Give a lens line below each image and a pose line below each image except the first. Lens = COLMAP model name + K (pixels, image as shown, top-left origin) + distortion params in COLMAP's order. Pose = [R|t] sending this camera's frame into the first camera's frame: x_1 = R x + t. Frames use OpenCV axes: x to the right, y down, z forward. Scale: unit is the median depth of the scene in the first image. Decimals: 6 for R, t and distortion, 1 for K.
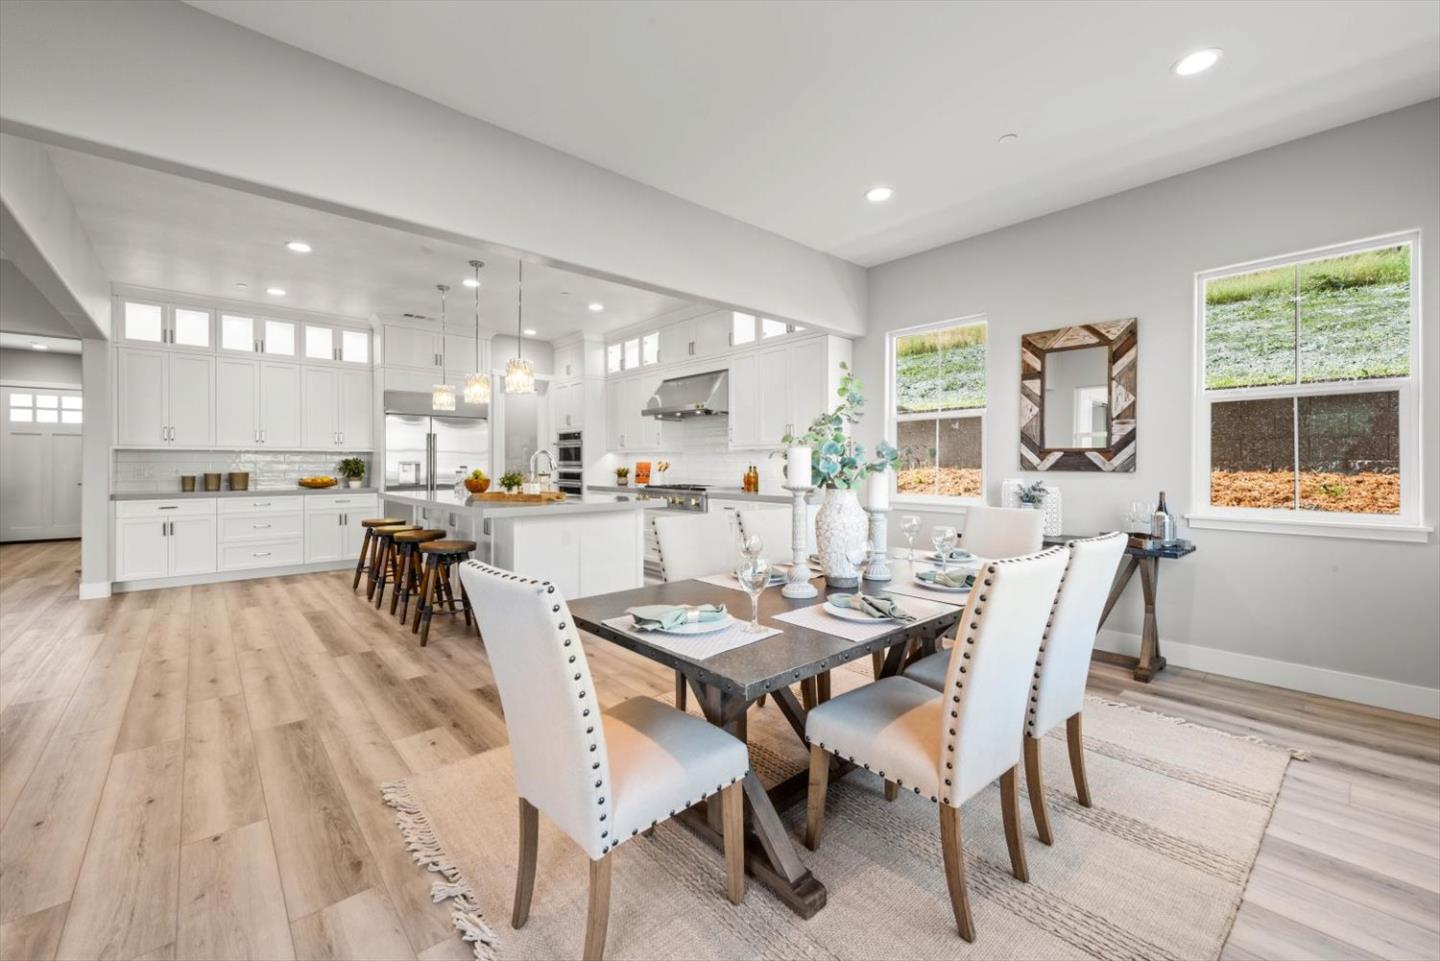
lens RADIAL K [[563.9, 0, 711.1], [0, 563.9, 465.6], [0, 0, 1]] dist [0.004849, -0.000756]
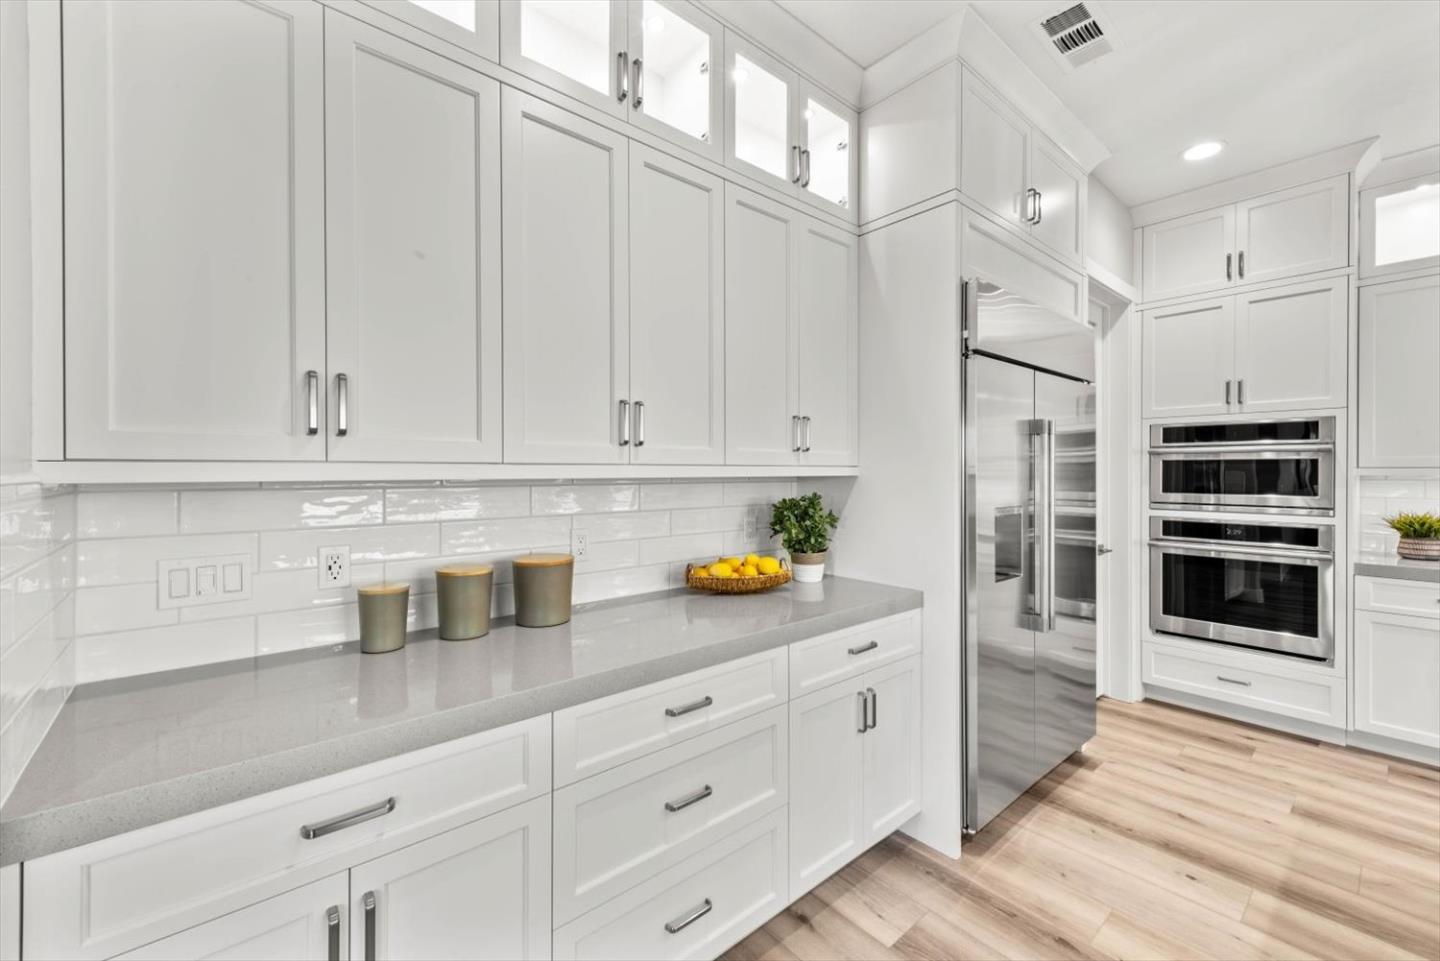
lens RADIAL K [[578.9, 0, 731.2], [0, 578.9, 471.7], [0, 0, 1]] dist [0.001096, -0.001127]
pose [[0.999857, -0.002978, -0.016621, -0.775157], [0.002810, 0.999945, -0.010120, -0.027102], [0.016651, 0.010072, 0.999811, 0.761243]]
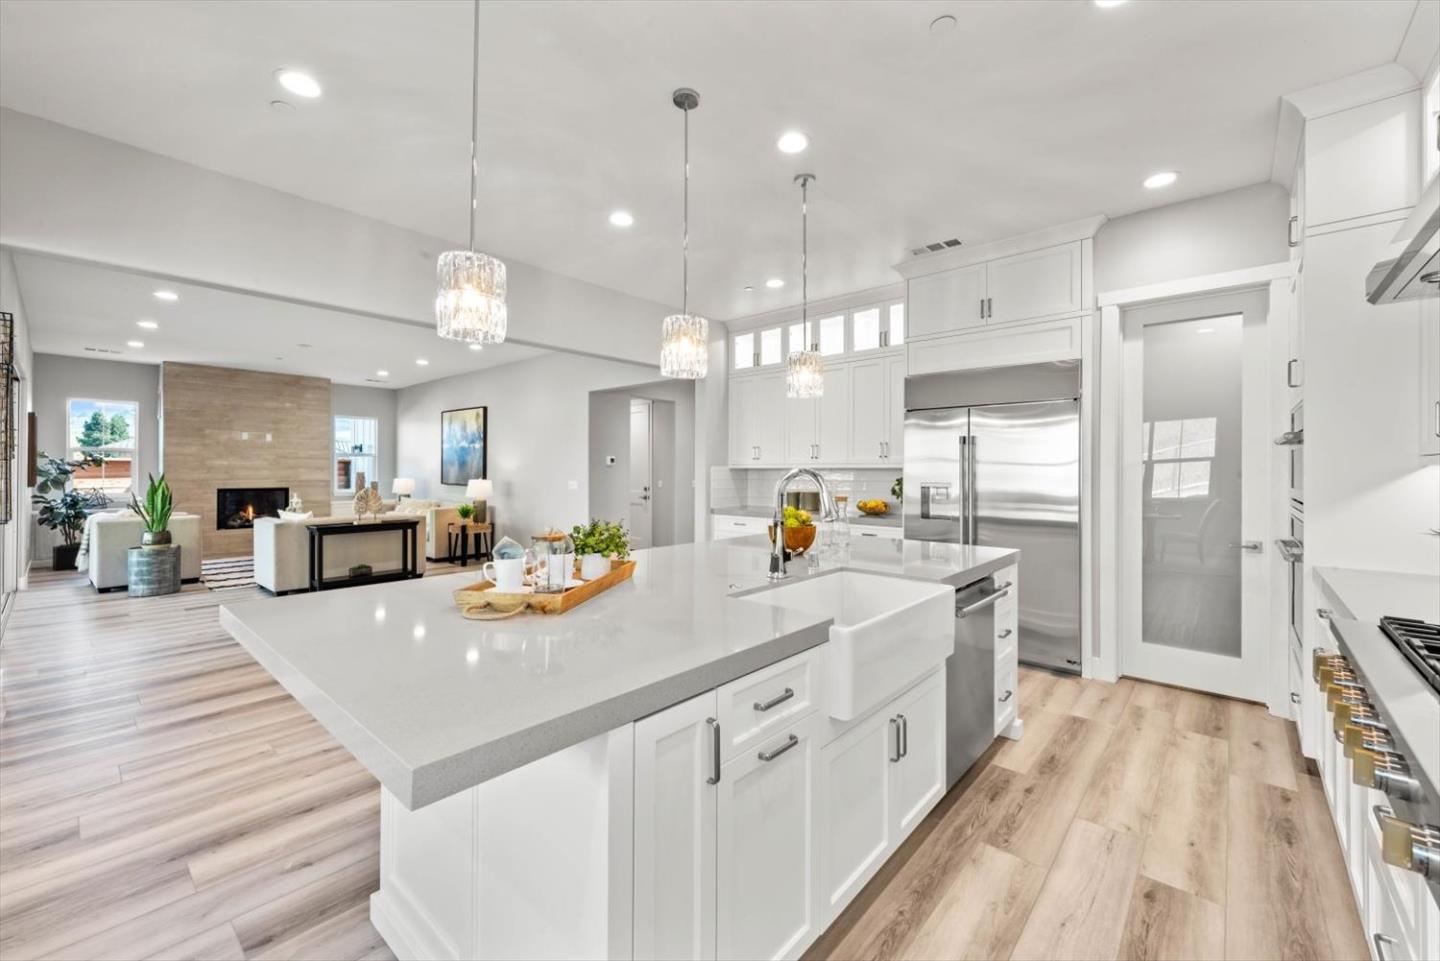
lens RADIAL K [[563.9, 0, 730.1], [0, 563.9, 475.8], [0, 0, 1]] dist [0.004849, -0.000756]
pose [[0.135921, 0.010208, -0.990667, 0.068243], [-0.004524, 0.999943, 0.009683, -0.023124], [0.990709, 0.003166, 0.135960, 0.777226]]
